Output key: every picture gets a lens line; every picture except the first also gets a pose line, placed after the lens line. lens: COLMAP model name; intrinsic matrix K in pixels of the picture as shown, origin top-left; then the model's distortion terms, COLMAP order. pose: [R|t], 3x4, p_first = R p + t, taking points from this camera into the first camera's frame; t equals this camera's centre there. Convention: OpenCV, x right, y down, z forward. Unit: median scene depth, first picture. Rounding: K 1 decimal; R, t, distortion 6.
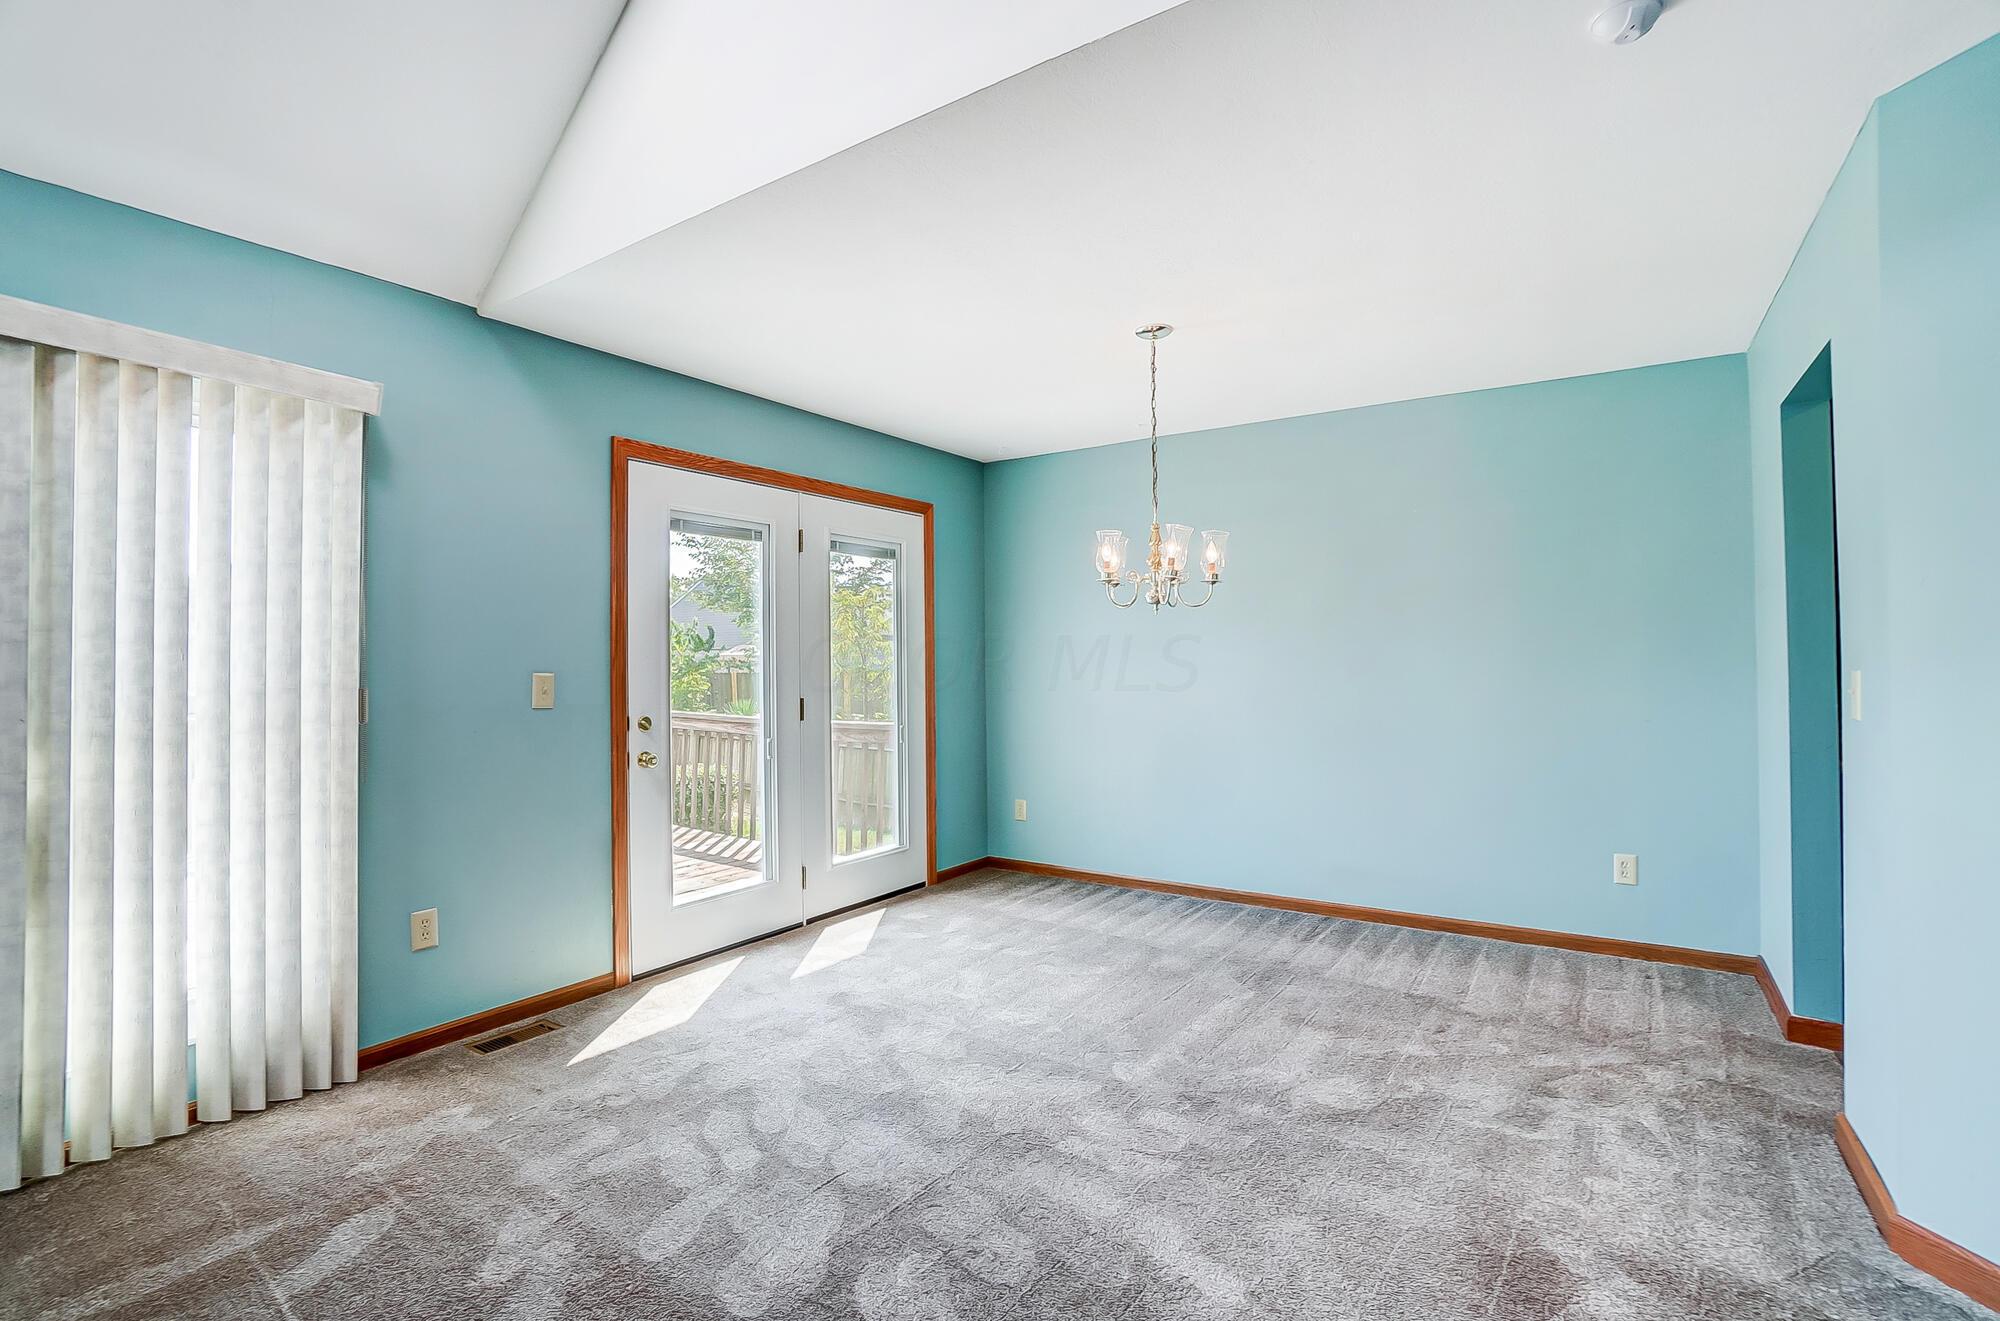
lens RADIAL K [[886.7, 0, 992.6], [0, 886.7, 650.6], [0, 0, 1]] dist [-0.065965, 0.024732]
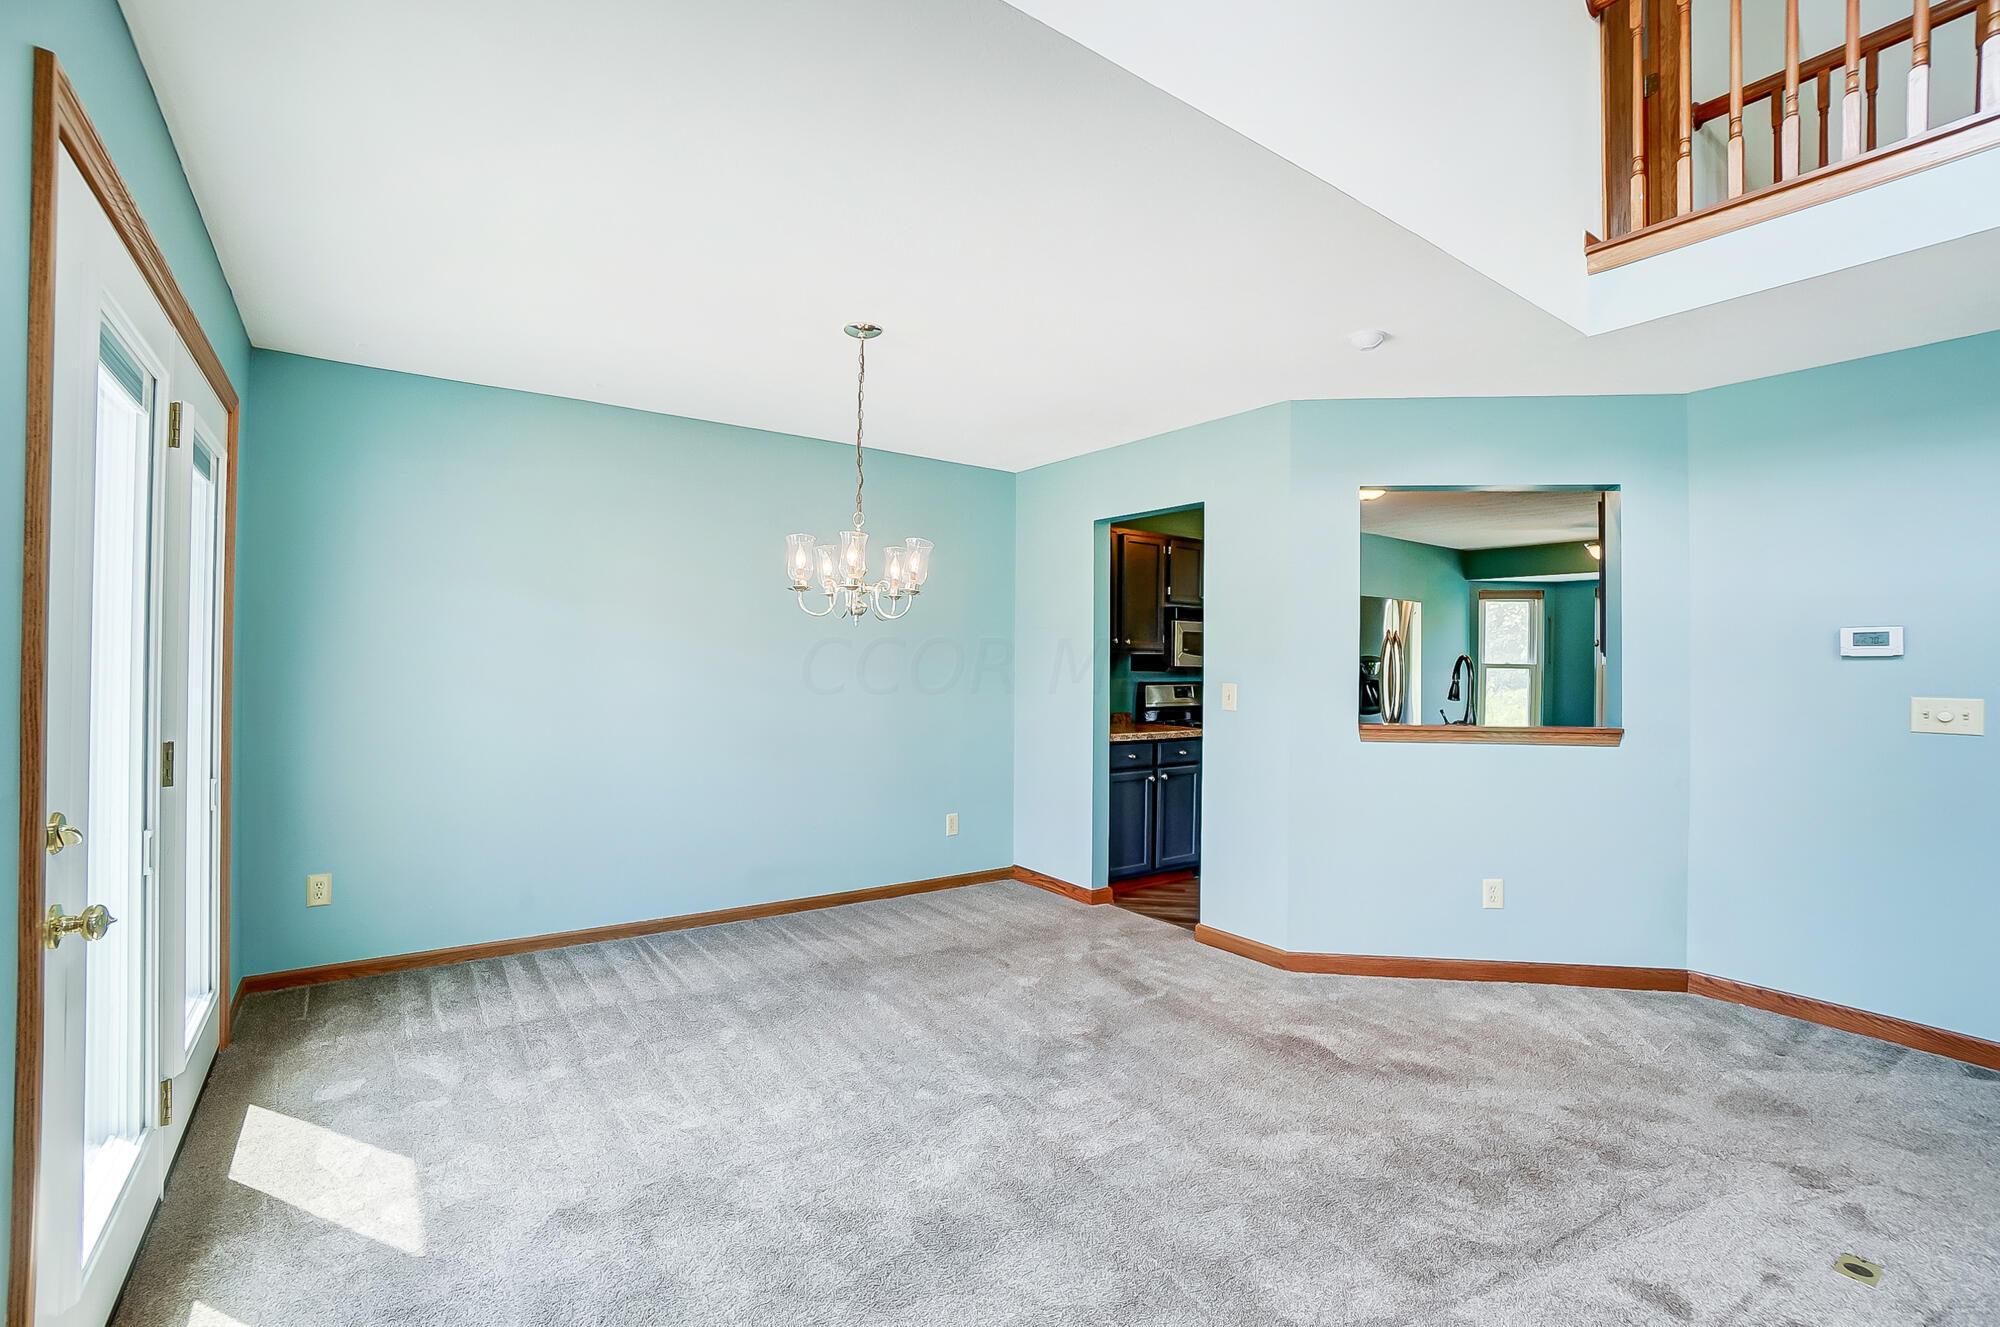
lens RADIAL K [[886.7, 0, 992.6], [0, 886.7, 653.6], [0, 0, 1]] dist [-0.065965, 0.024732]
pose [[0.362258, 0.014079, 0.931971, -0.641086], [-0.027030, 0.999624, -0.004595, -0.010719], [-0.931686, -0.023527, 0.362503, 0.509318]]
